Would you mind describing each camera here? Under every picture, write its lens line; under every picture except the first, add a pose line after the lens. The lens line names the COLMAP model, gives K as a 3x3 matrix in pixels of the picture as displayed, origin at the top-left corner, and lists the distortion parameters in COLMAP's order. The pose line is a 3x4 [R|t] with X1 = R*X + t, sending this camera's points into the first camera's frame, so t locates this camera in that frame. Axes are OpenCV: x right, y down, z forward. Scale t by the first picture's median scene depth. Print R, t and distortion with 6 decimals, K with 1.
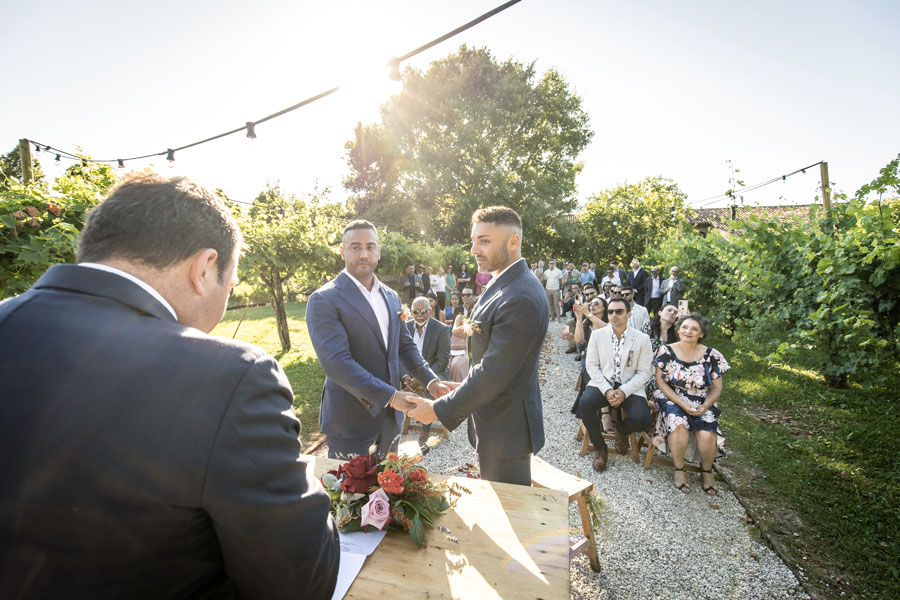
lens RADIAL K [[401.7, 0, 445.3], [0, 401.7, 300.7], [0, 0, 1]] dist [0.003880, -0.000480]
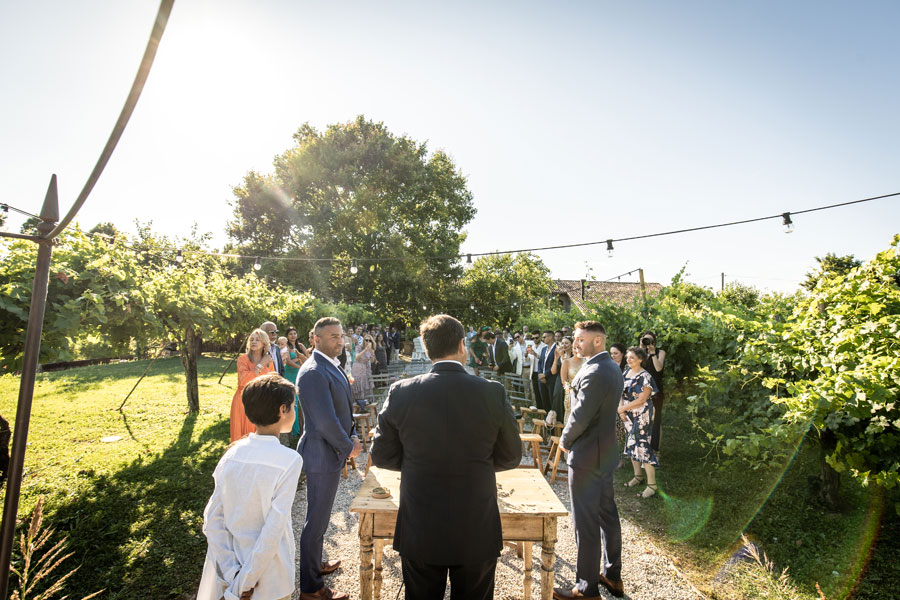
lens RADIAL K [[426.0, 0, 442.0], [0, 426.0, 300.5], [0, 0, 1]] dist [0.004032, 0.000741]
pose [[0.953650, 0.048749, 0.296942, -0.134861], [-0.009438, 0.991150, -0.132408, -0.008891], [-0.300769, 0.123468, 0.945671, -0.154365]]
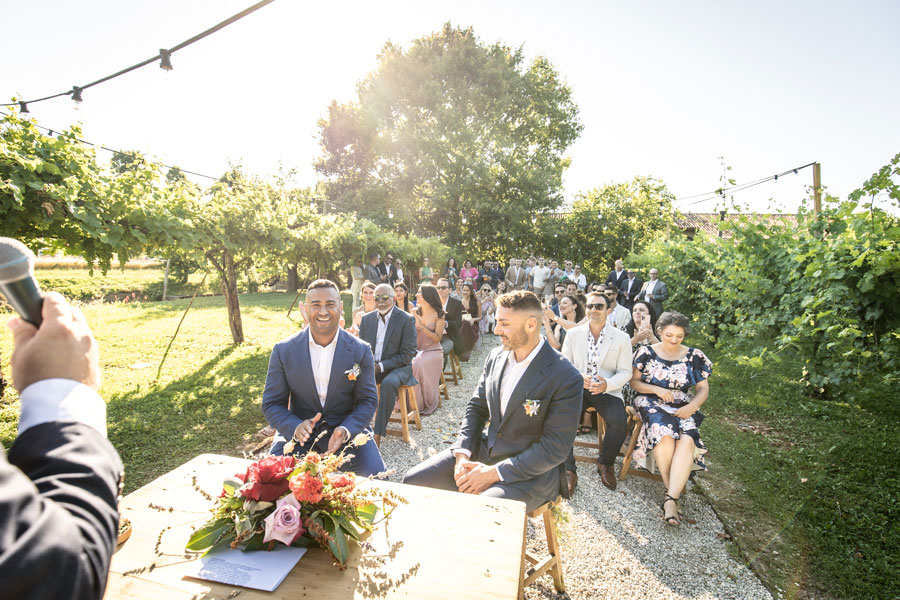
lens RADIAL K [[426.0, 0, 444.4], [0, 426.0, 303.3], [0, 0, 1]] dist [0.004032, 0.000741]
pose [[0.997938, 0.037381, 0.052181, 0.011890], [-0.037745, 0.999269, 0.006022, 0.009395], [-0.051918, -0.007980, 0.998619, 0.019306]]
